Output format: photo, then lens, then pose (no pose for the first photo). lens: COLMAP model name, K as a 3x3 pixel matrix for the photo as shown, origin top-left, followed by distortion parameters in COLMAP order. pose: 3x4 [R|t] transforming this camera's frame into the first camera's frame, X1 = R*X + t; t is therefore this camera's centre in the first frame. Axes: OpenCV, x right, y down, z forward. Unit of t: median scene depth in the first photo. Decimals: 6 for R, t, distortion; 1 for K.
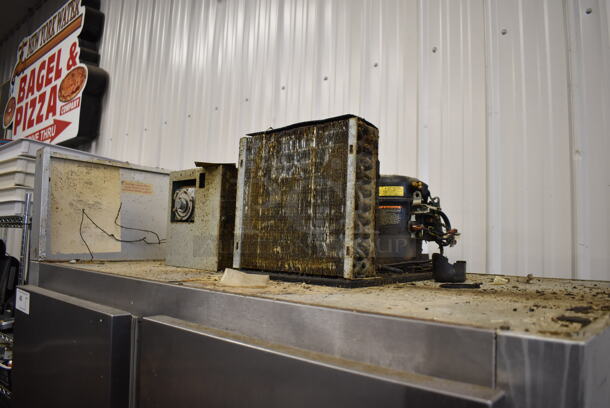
lens RADIAL K [[484.0, 0, 305.0], [0, 484.0, 204.0], [0, 0, 1]] dist [-0.083700, 0.006649]
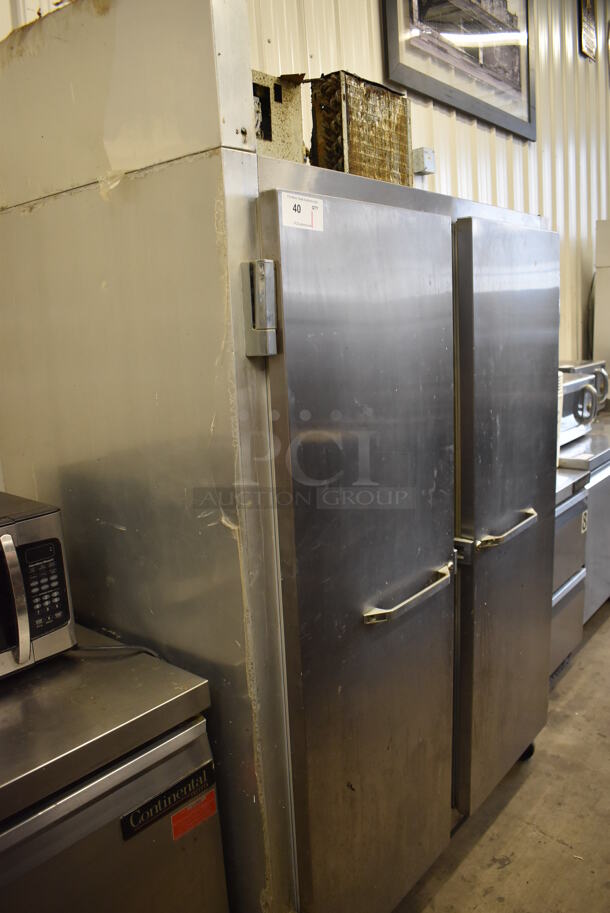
lens RADIAL K [[709.2, 0, 305.0], [0, 709.2, 456.5], [0, 0, 1]] dist [-0.112282, 0.000715]
pose [[-0.050520, -0.217711, 0.974705, -1.797876], [-0.034307, 0.975754, 0.216167, 0.367963], [-0.998134, -0.022518, -0.056764, 1.162012]]
